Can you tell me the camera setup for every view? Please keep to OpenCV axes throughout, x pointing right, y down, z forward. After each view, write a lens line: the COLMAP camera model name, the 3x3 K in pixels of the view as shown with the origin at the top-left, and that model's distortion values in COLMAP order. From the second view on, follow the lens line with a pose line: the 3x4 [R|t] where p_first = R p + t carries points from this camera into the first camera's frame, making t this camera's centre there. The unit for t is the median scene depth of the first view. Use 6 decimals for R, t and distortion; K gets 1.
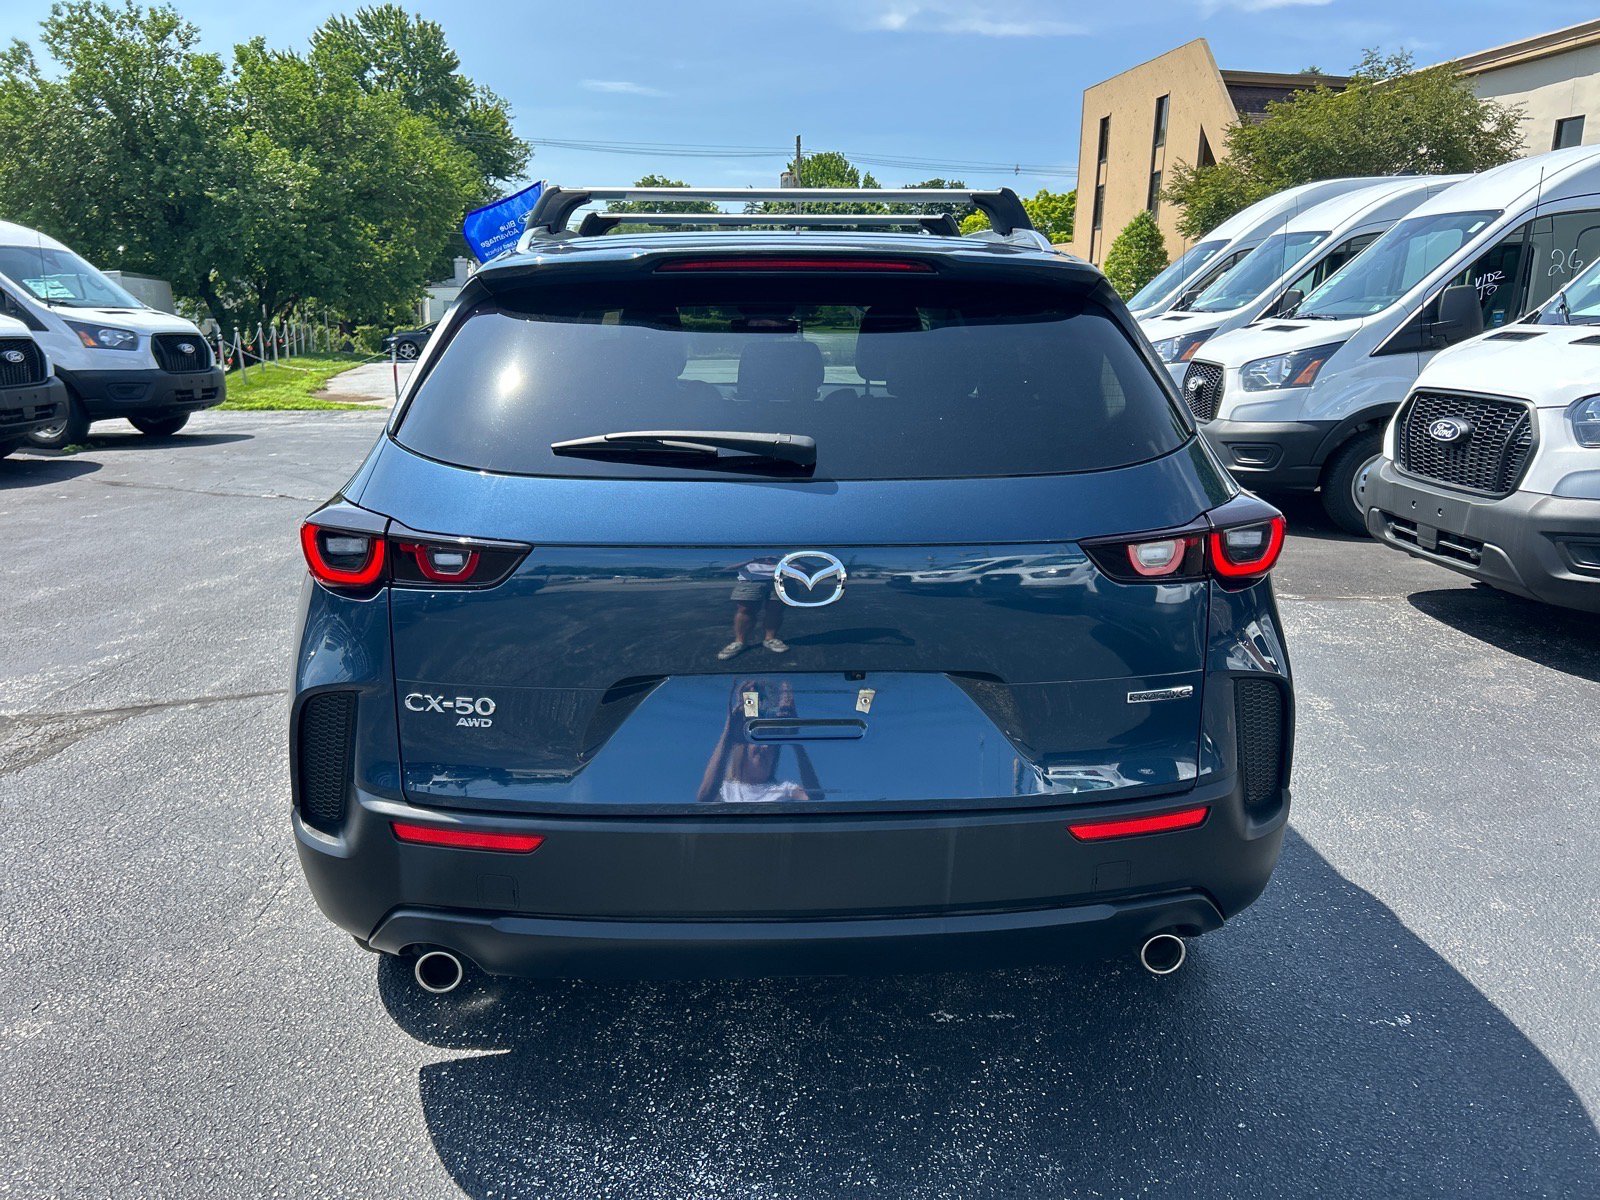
lens RADIAL K [[1362.4, 0, 808.7], [0, 1362.4, 557.0], [0, 0, 1]] dist [0.018139, -0.002700]
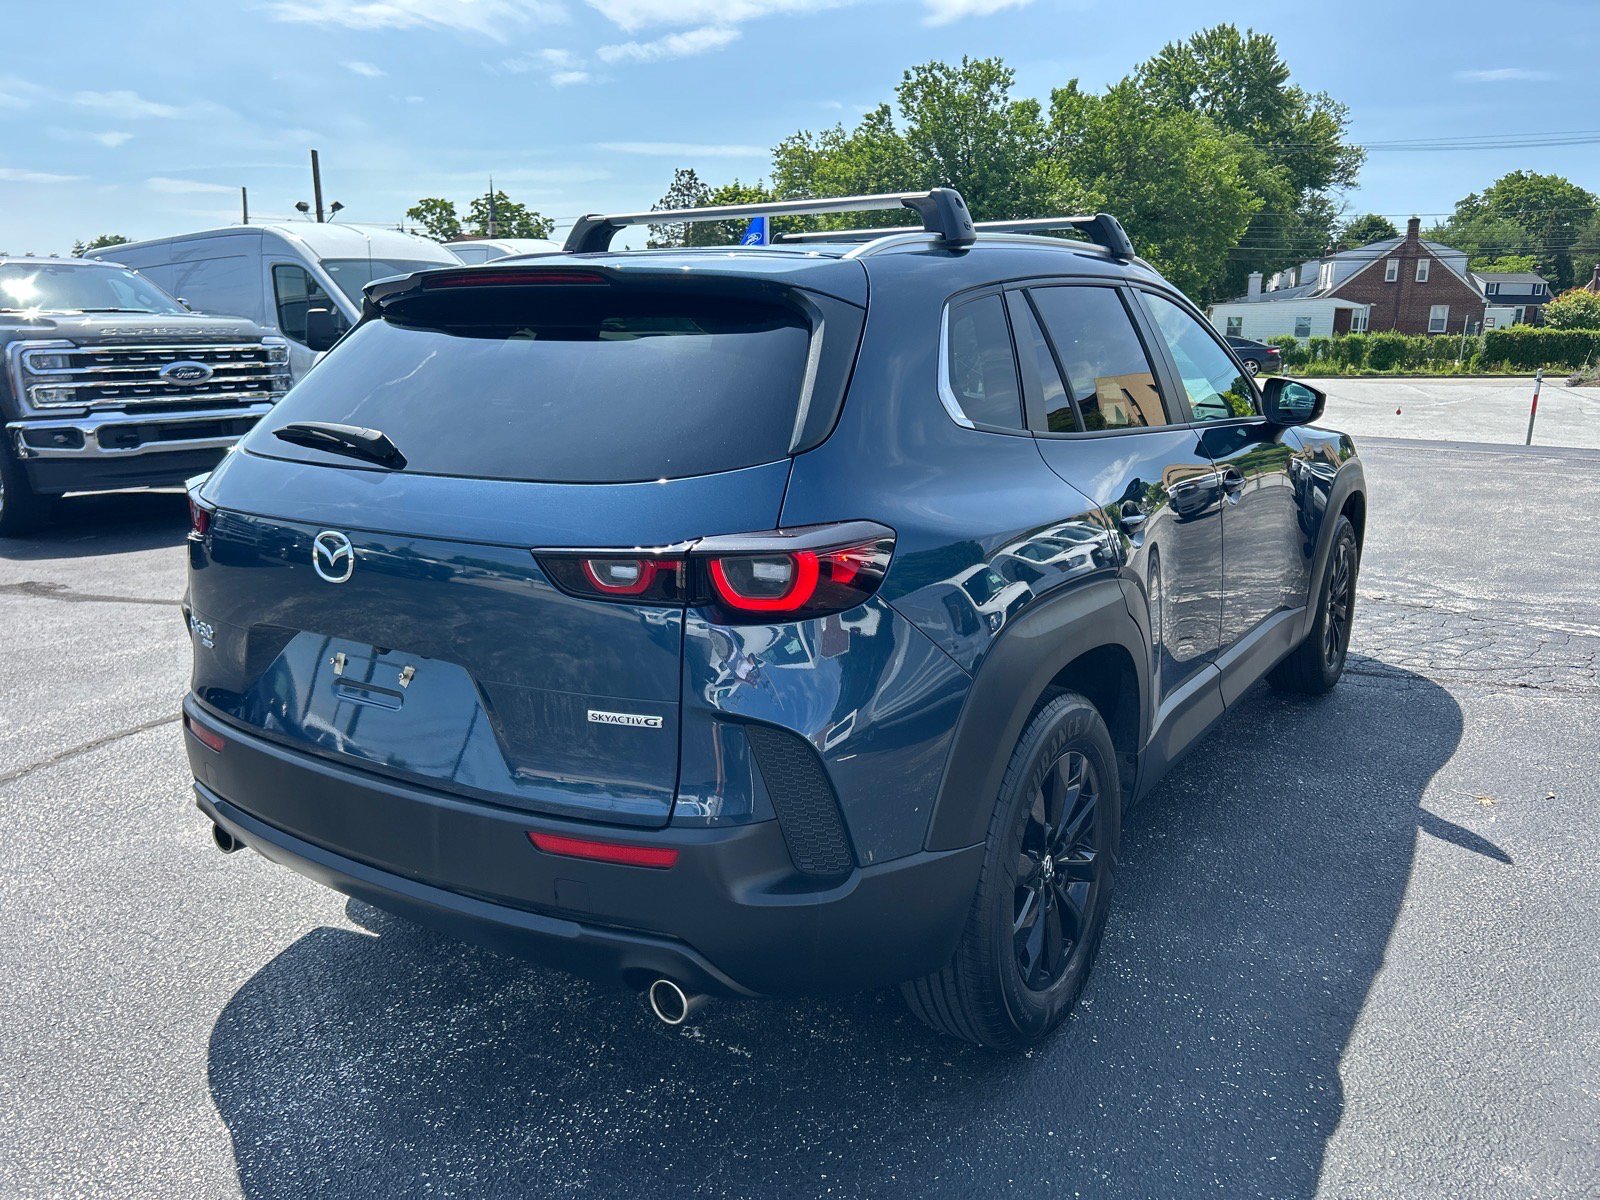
lens RADIAL K [[1362.4, 0, 808.7], [0, 1362.4, 557.0], [0, 0, 1]] dist [0.018139, -0.002700]
pose [[0.773217, 0.100357, -0.626150, 0.156138], [-0.108491, 0.993775, 0.025306, -0.008385], [0.624792, 0.048365, 0.779292, 0.055023]]
